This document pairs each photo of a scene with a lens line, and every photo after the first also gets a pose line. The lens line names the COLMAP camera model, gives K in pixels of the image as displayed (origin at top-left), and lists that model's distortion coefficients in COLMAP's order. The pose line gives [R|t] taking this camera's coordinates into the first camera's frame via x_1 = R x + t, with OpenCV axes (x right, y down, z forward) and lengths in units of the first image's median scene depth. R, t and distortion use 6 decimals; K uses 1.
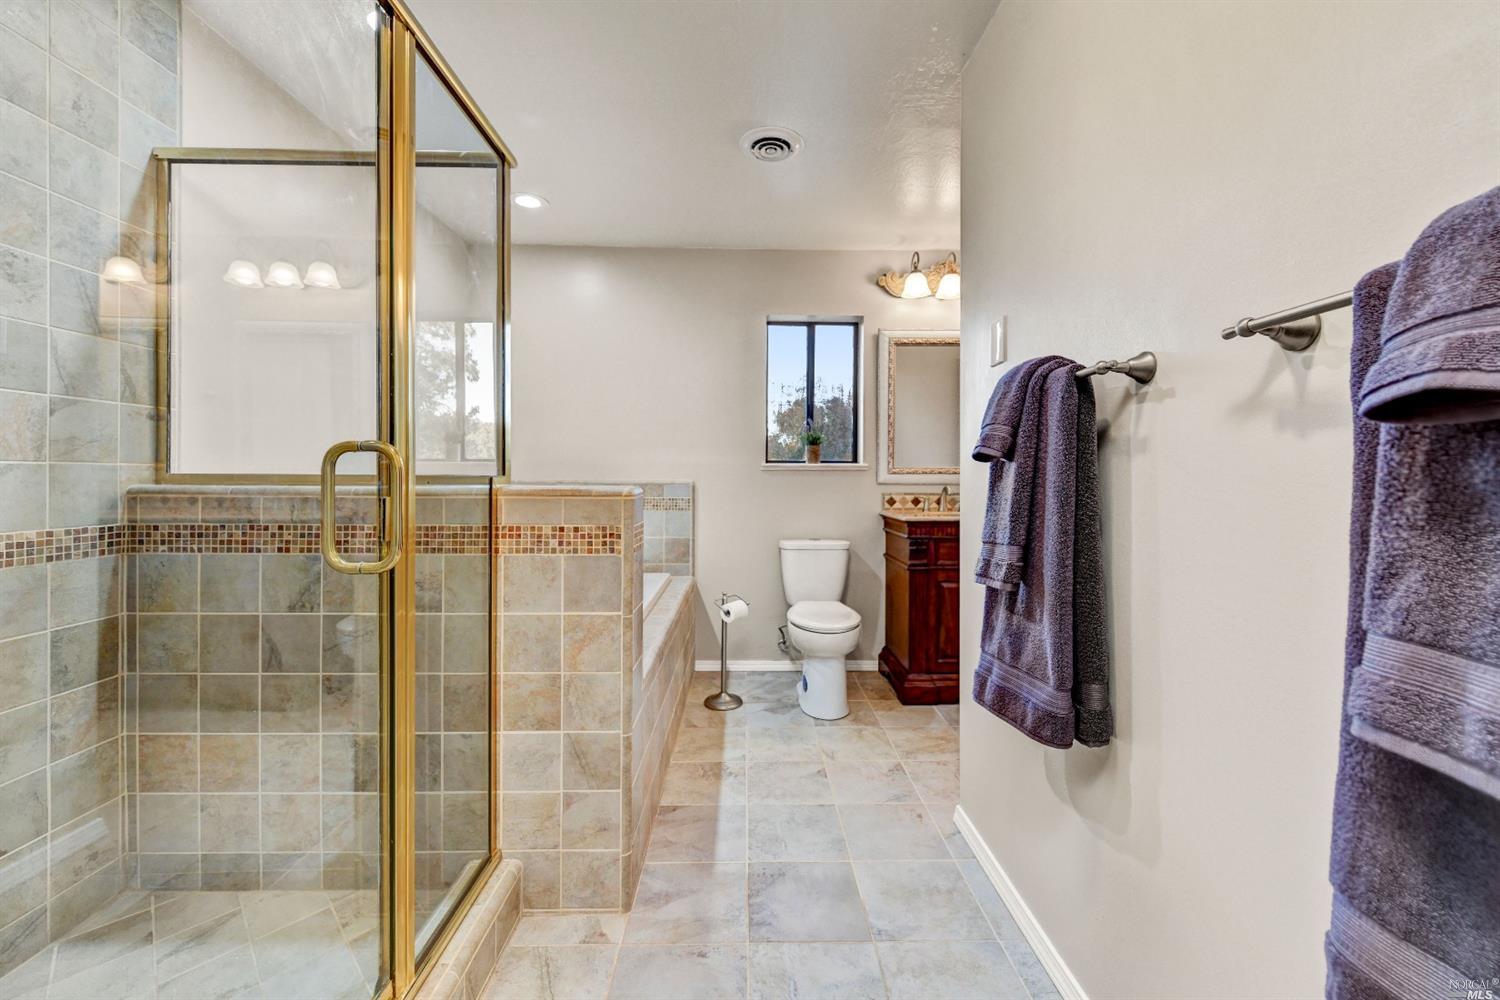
lens RADIAL K [[600.6, 0, 751.1], [0, 600.6, 476.6], [0, 0, 1]] dist [0.000092, -0.000010]
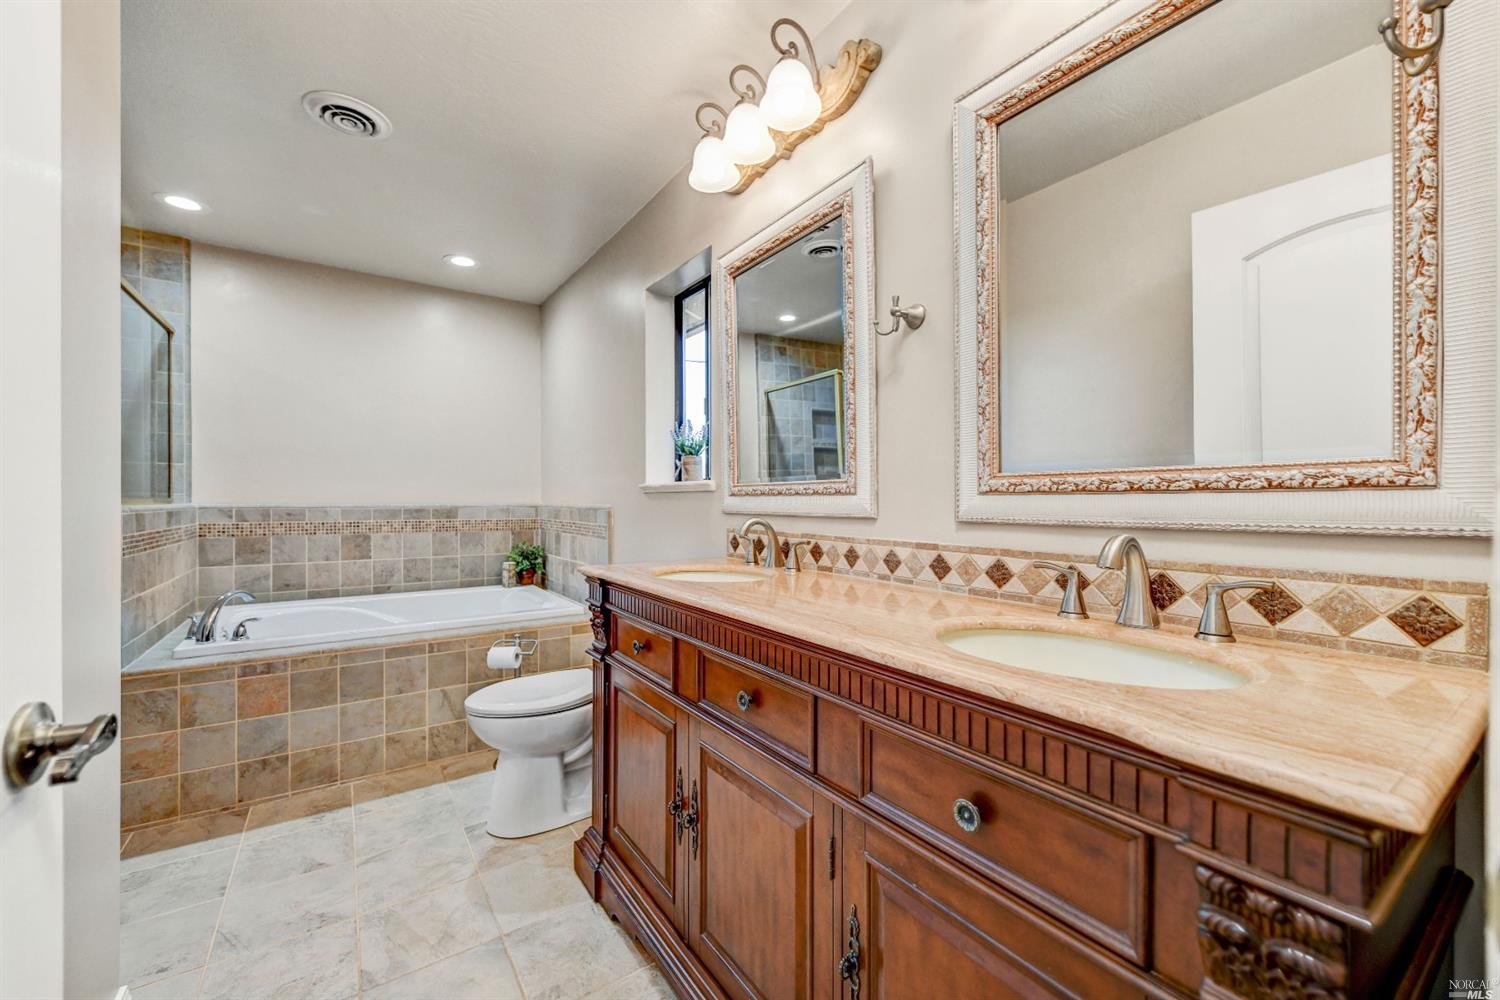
lens RADIAL K [[603.2, 0, 750.0], [0, 603.2, 500.0], [0, 0, 1]] dist [0.000300, -0.000055]
pose [[0.548008, 0.002840, -0.836468, 0.958513], [-0.002558, 0.999995, 0.001719, -0.002763], [0.836469, 0.001198, 0.548013, 0.896863]]
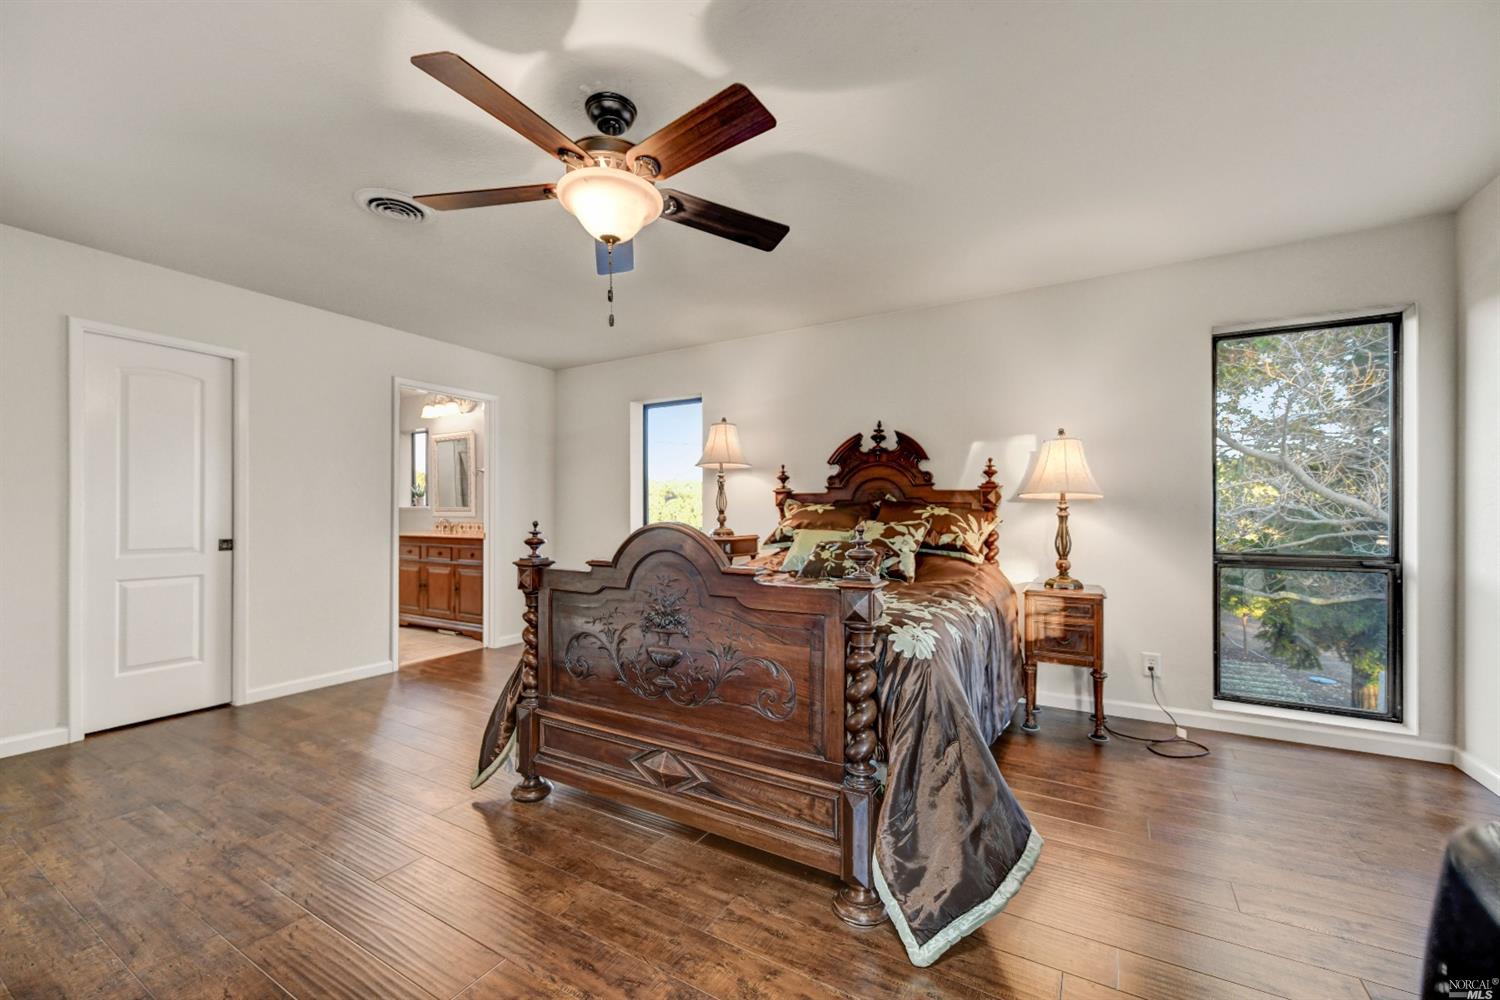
lens RADIAL K [[603.2, 0, 750.0], [0, 603.2, 500.0], [0, 0, 1]] dist [0.000300, -0.000055]
pose [[0.855773, -0.011966, -0.517212, 2.750353], [-0.000109, 0.999728, -0.023311, 0.001507], [0.517351, 0.020005, 0.855540, -0.192219]]
